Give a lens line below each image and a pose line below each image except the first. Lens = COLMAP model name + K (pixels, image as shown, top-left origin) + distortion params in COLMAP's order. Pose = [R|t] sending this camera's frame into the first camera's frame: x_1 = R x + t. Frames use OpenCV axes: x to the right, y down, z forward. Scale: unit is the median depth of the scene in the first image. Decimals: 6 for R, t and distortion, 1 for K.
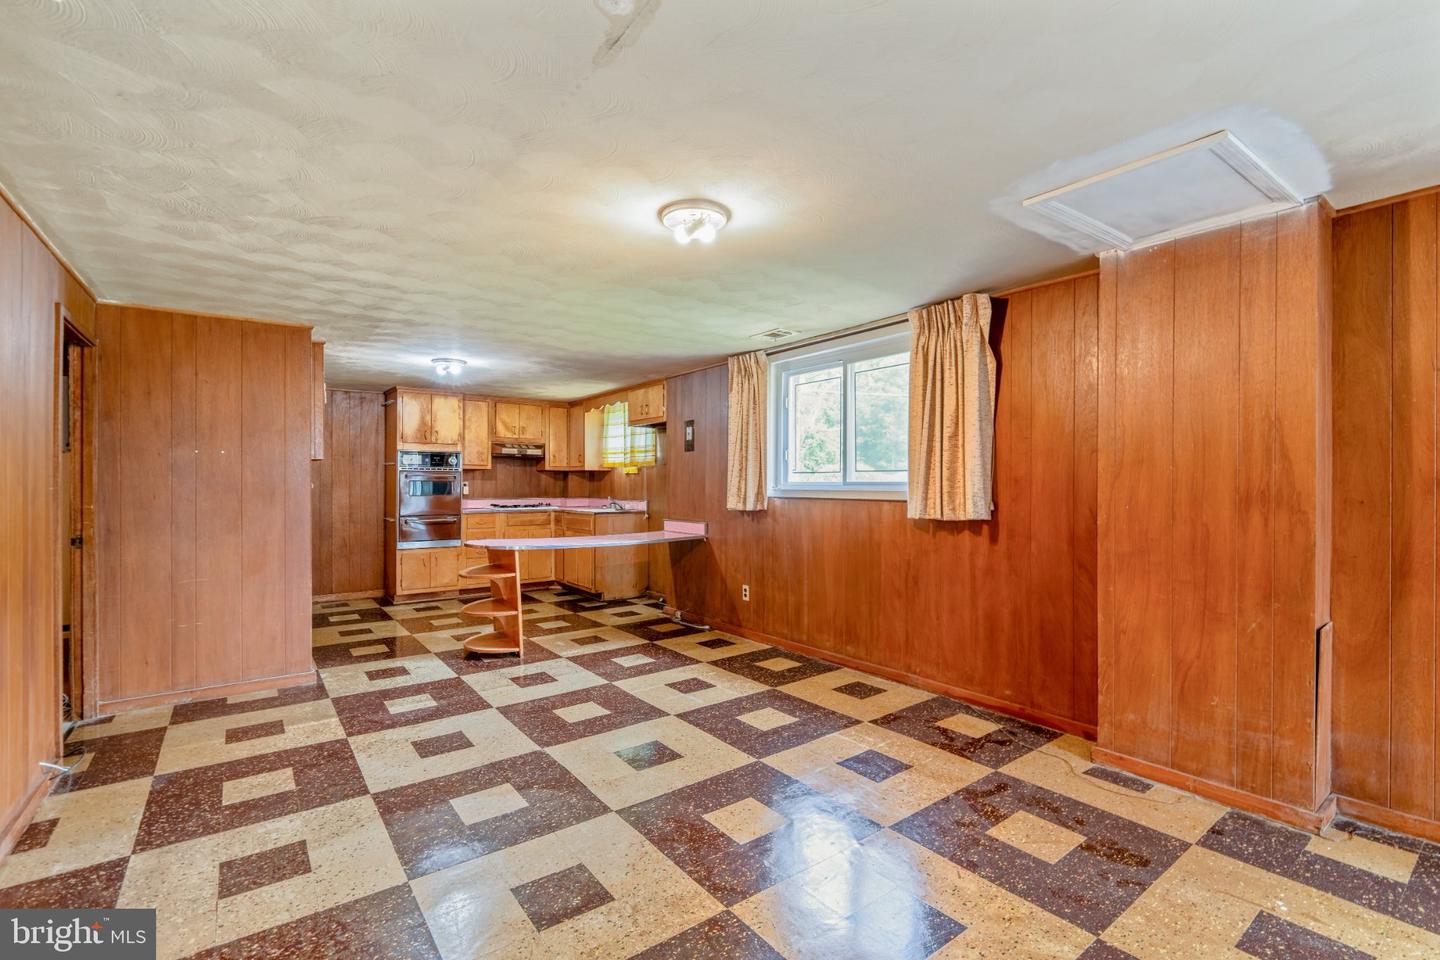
lens RADIAL K [[647.6, 0, 727.6], [0, 647.6, 487.3], [0, 0, 1]] dist [-0.006576, 0.002162]
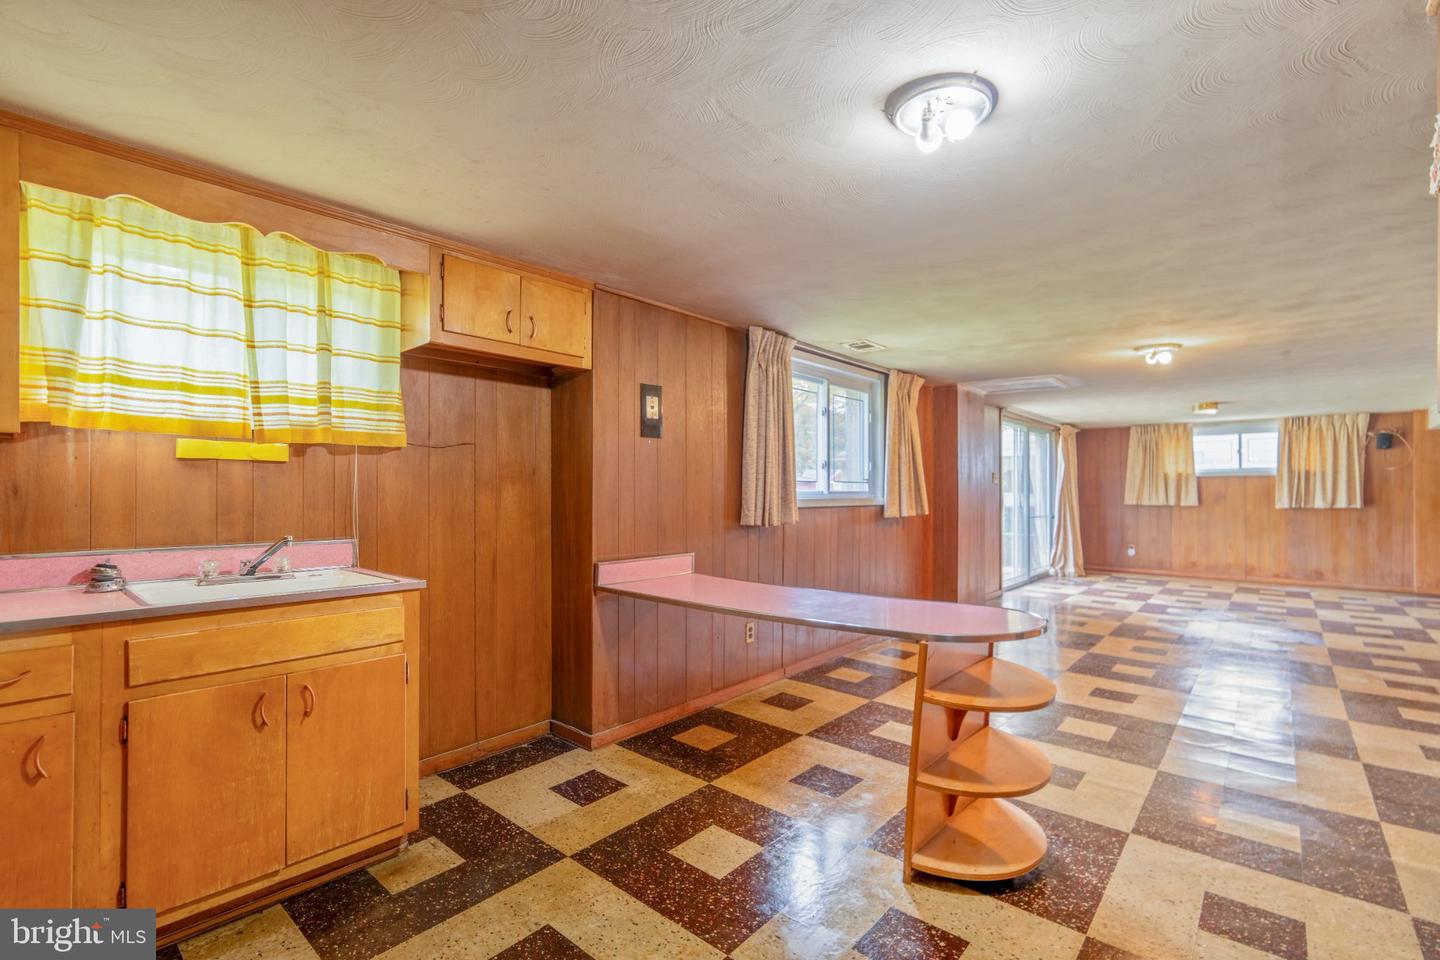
lens RADIAL K [[647.6, 0, 725.3], [0, 647.6, 486.8], [0, 0, 1]] dist [-0.006576, 0.002162]
pose [[-0.212832, 0.005568, 0.977073, -0.982457], [0.003686, 0.999981, -0.004896, -0.012263], [-0.977082, 0.002559, -0.212849, 1.609519]]
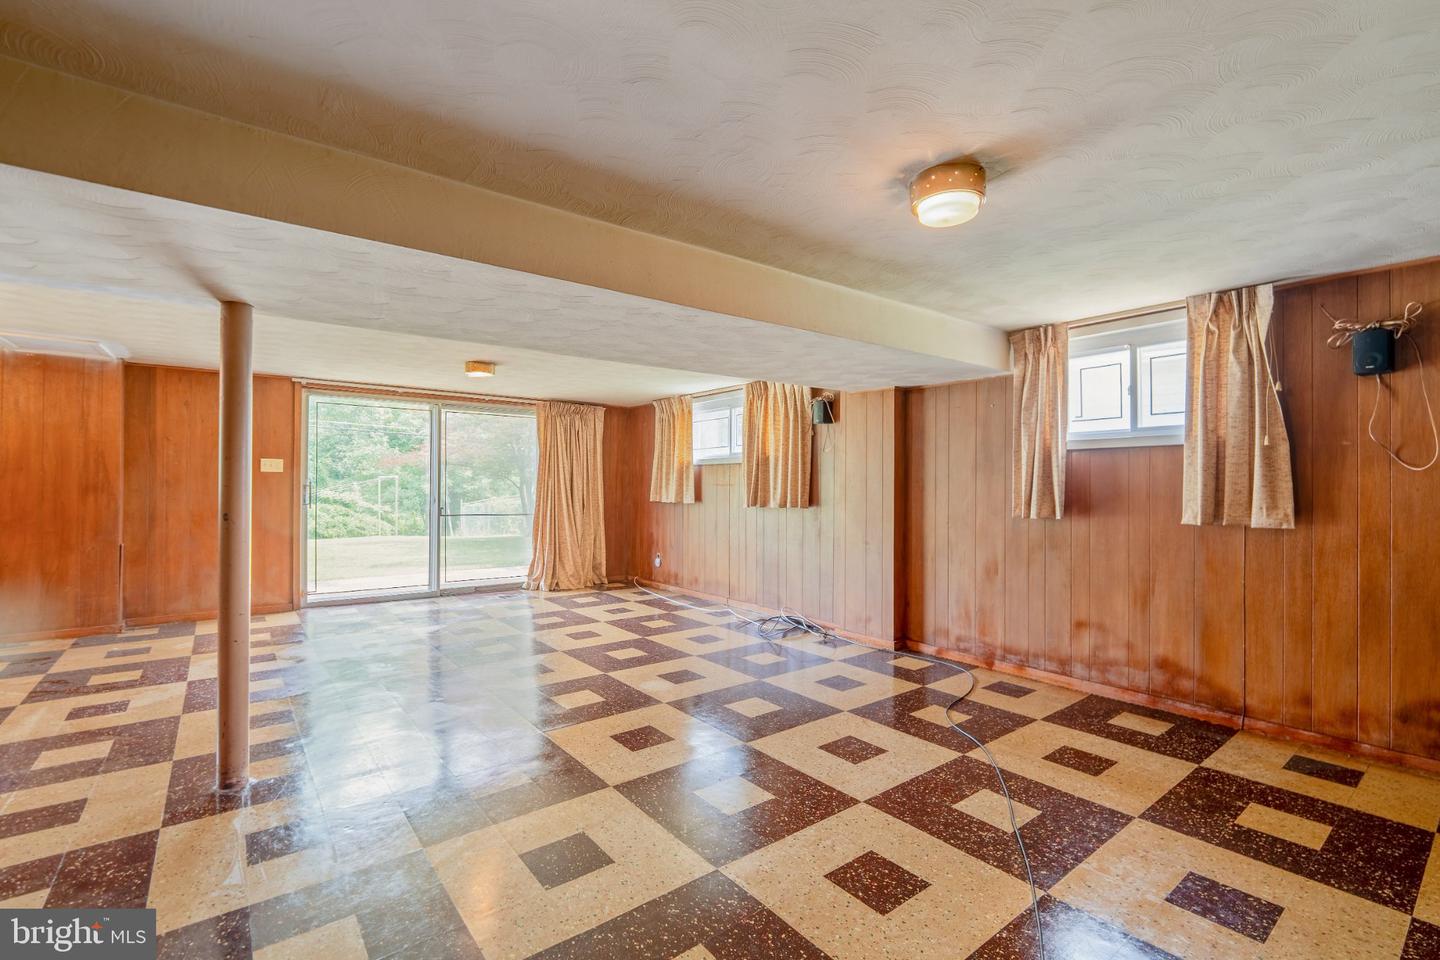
lens RADIAL K [[647.6, 0, 730.5], [0, 647.6, 483.4], [0, 0, 1]] dist [-0.006576, 0.002162]
pose [[-0.010051, 0.003147, 0.999945, -0.833359], [-0.002312, 0.999992, -0.003170, 0.000762], [-0.999947, -0.002344, -0.010043, -0.683398]]
